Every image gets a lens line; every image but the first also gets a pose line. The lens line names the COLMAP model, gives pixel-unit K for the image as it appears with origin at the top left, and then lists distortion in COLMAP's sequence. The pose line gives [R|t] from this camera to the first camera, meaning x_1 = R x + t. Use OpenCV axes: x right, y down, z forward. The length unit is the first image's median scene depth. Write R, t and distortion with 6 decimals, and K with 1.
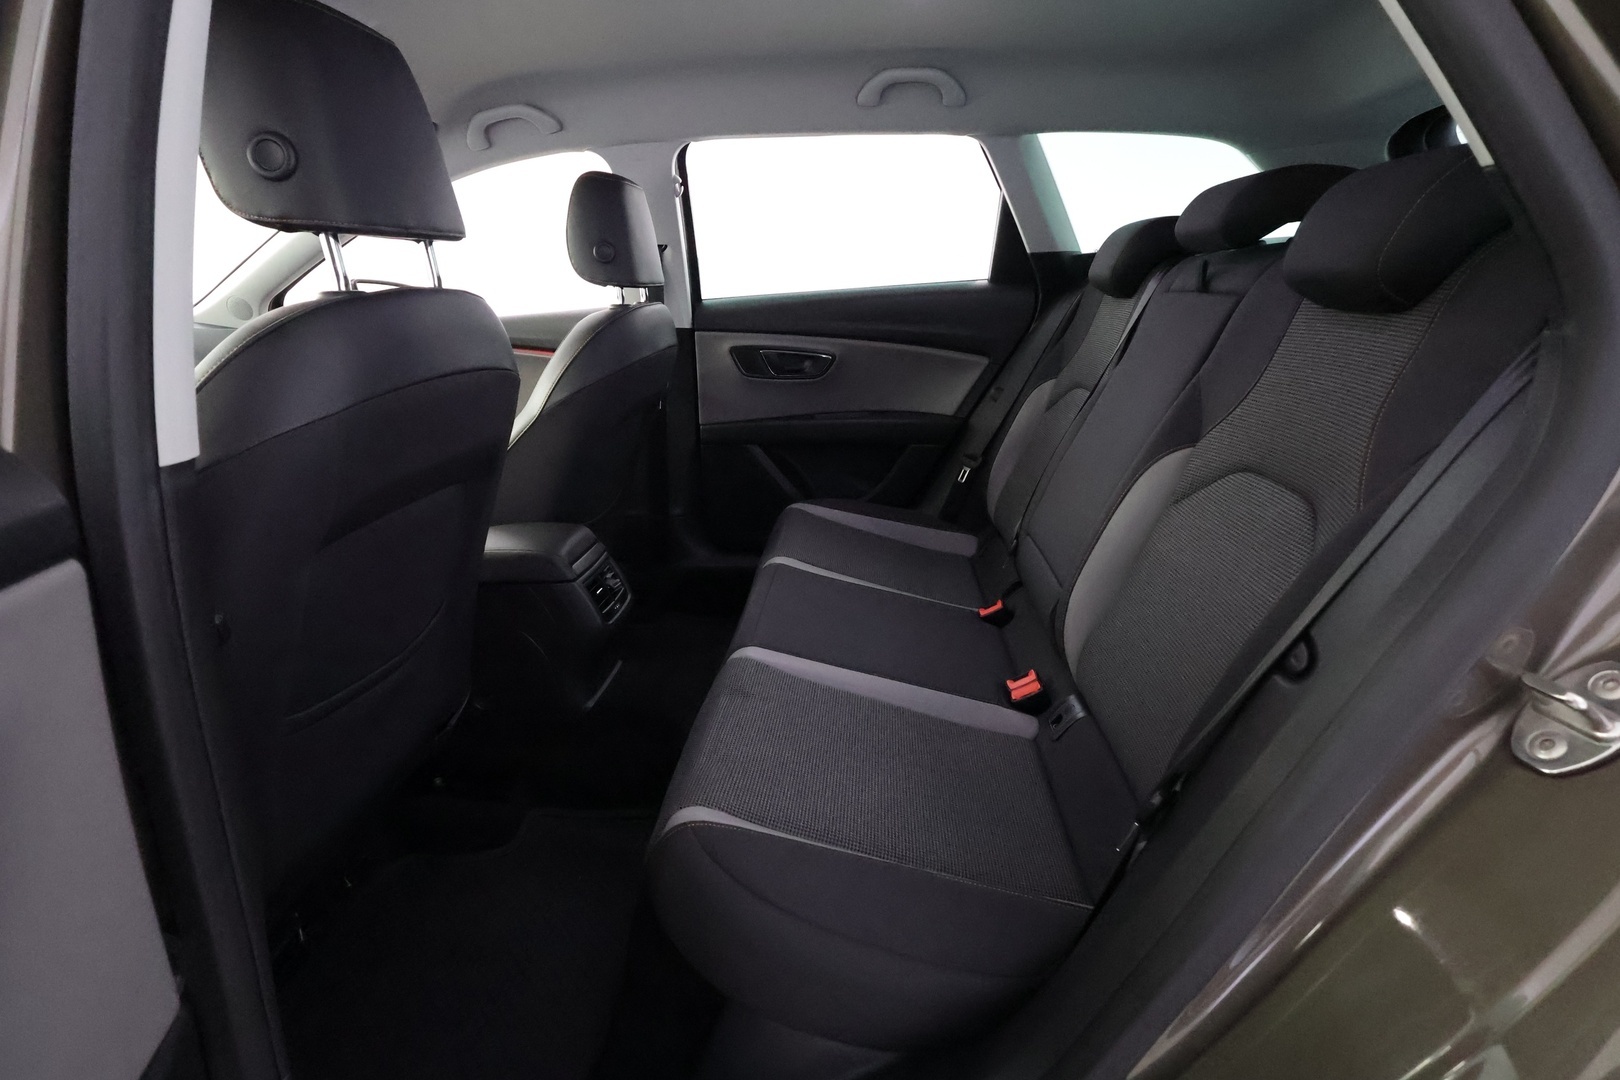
lens RADIAL K [[755.6, 0, 810.0], [0, 755.6, 540.0], [0, 0, 1]] dist [0.000548, 0.001059]
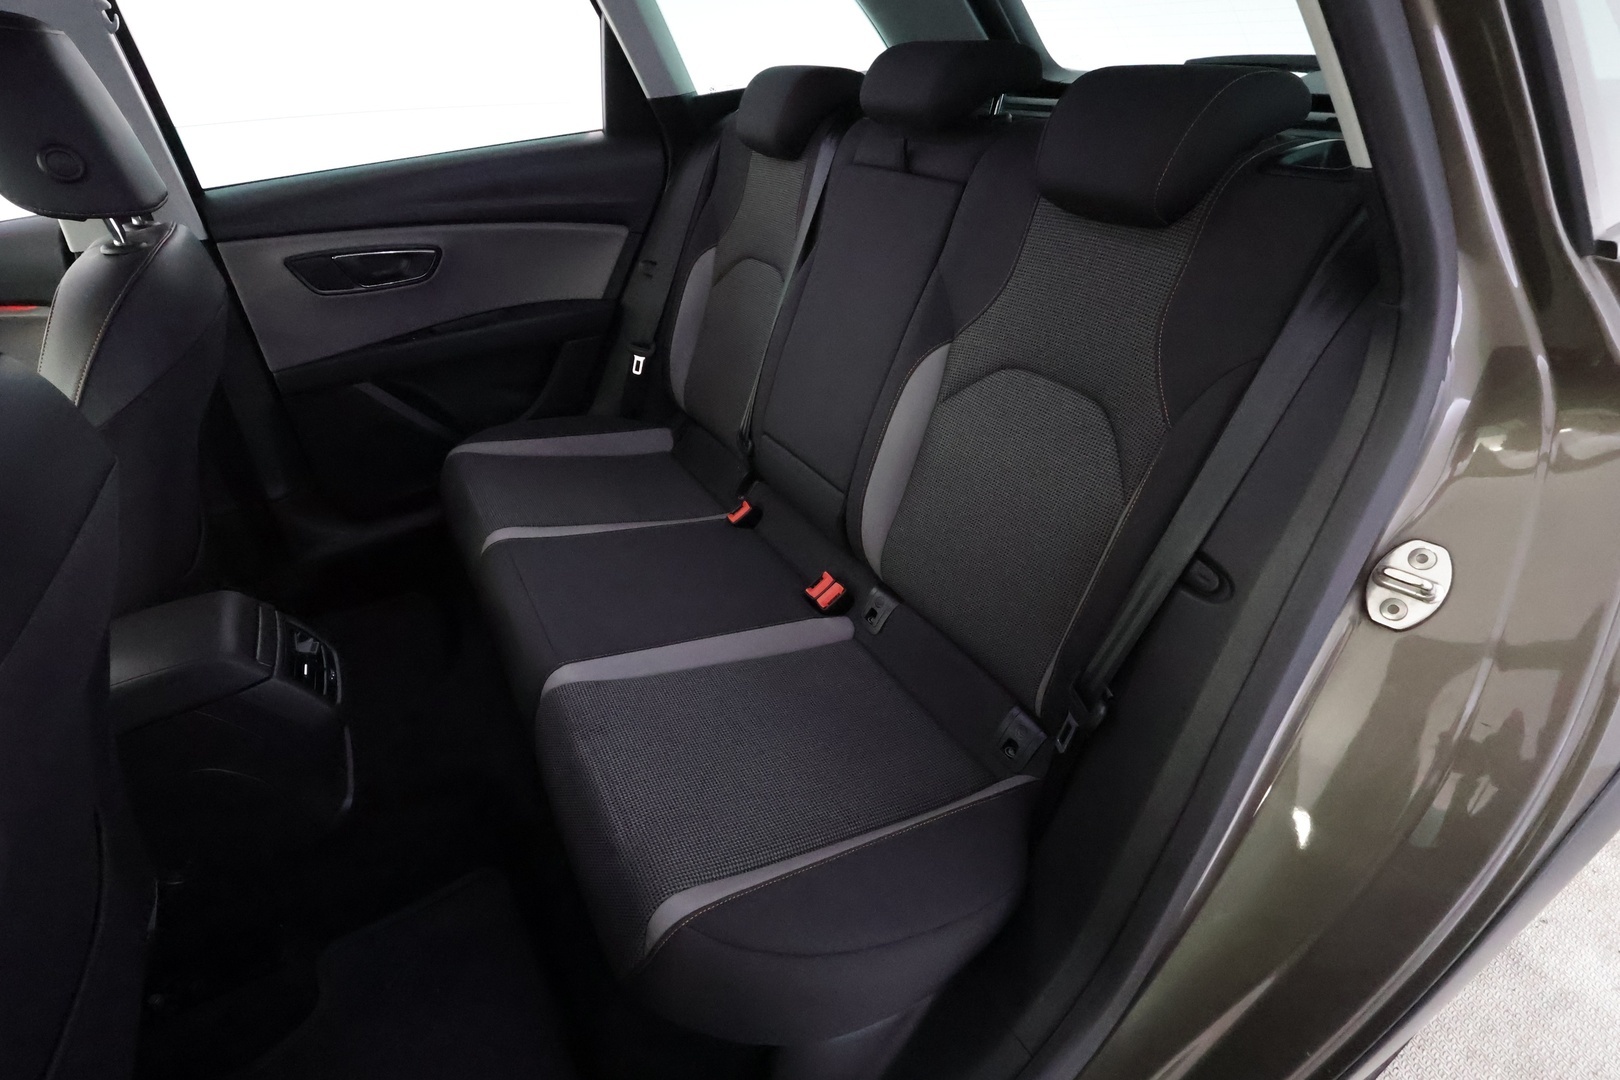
lens RADIAL K [[755.6, 0, 810.0], [0, 755.6, 540.0], [0, 0, 1]] dist [0.000548, 0.001059]
pose [[0.819167, -0.332450, 0.467378, -0.140294], [0.210793, 0.932354, 0.293738, -0.129520], [-0.533415, -0.142101, 0.833832, 0.110264]]
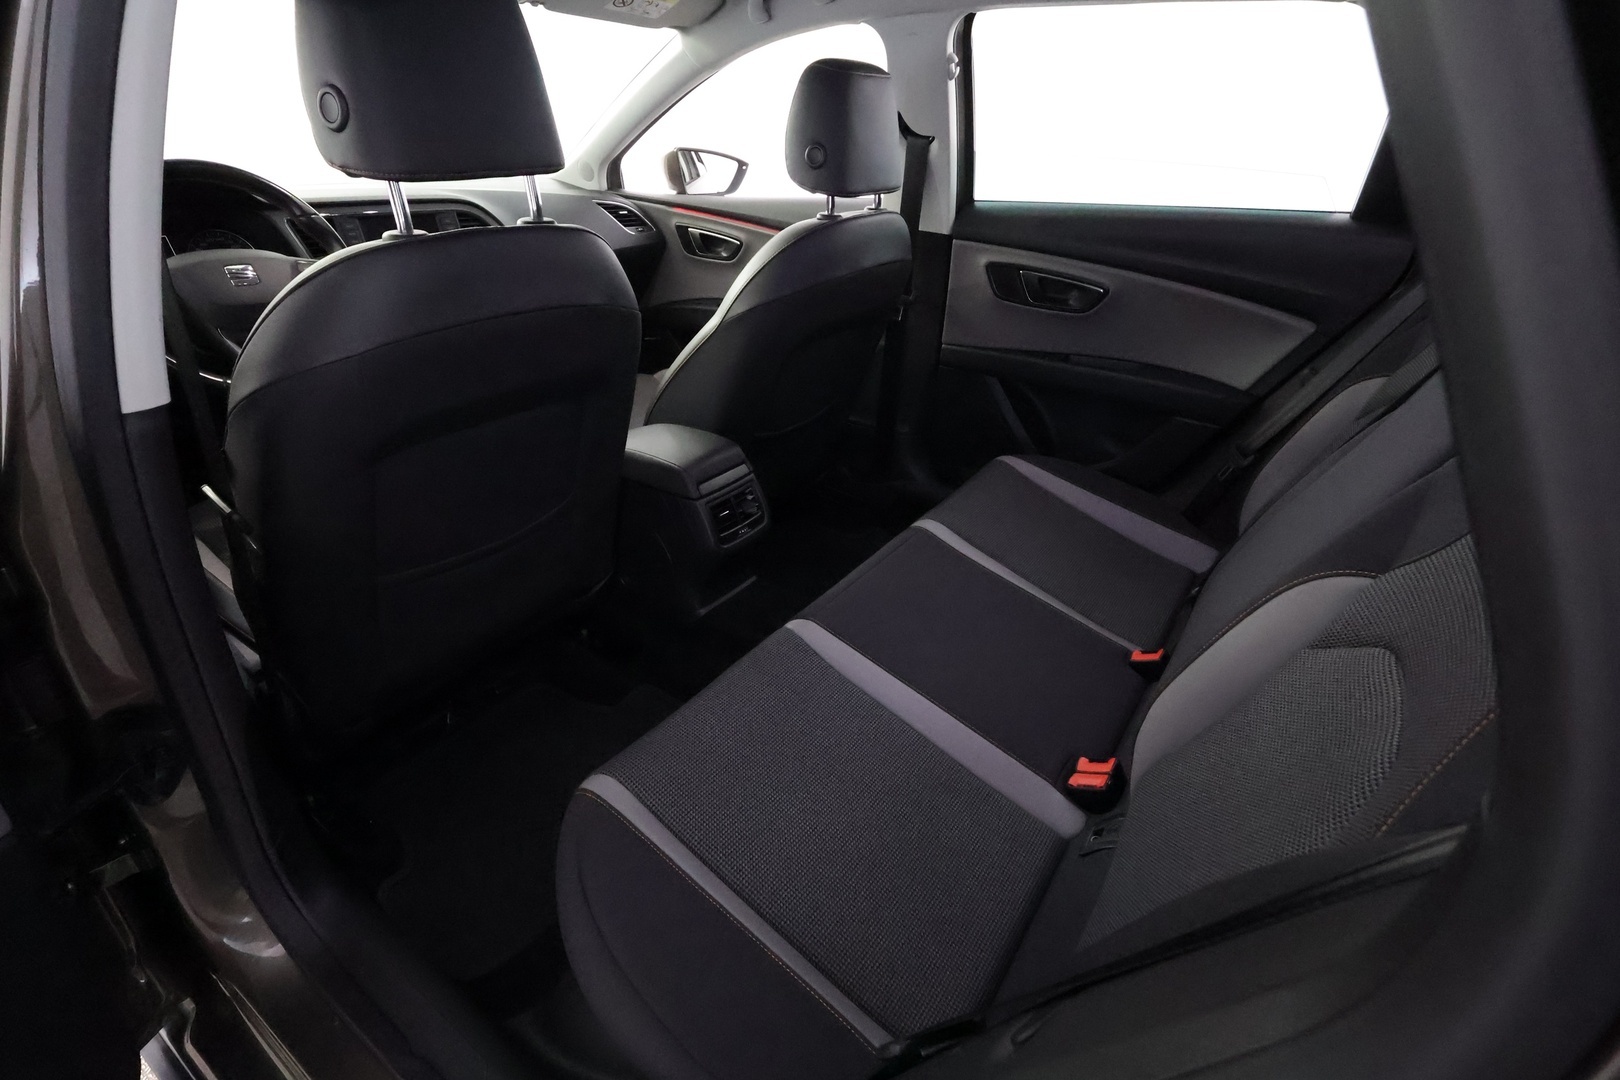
lens RADIAL K [[755.6, 0, 810.0], [0, 755.6, 540.0], [0, 0, 1]] dist [0.000548, 0.001059]
pose [[0.861524, 0.285617, -0.419761, 0.205522], [-0.206179, 0.952335, 0.224831, -0.119667], [0.463969, -0.107151, 0.879347, 0.116231]]
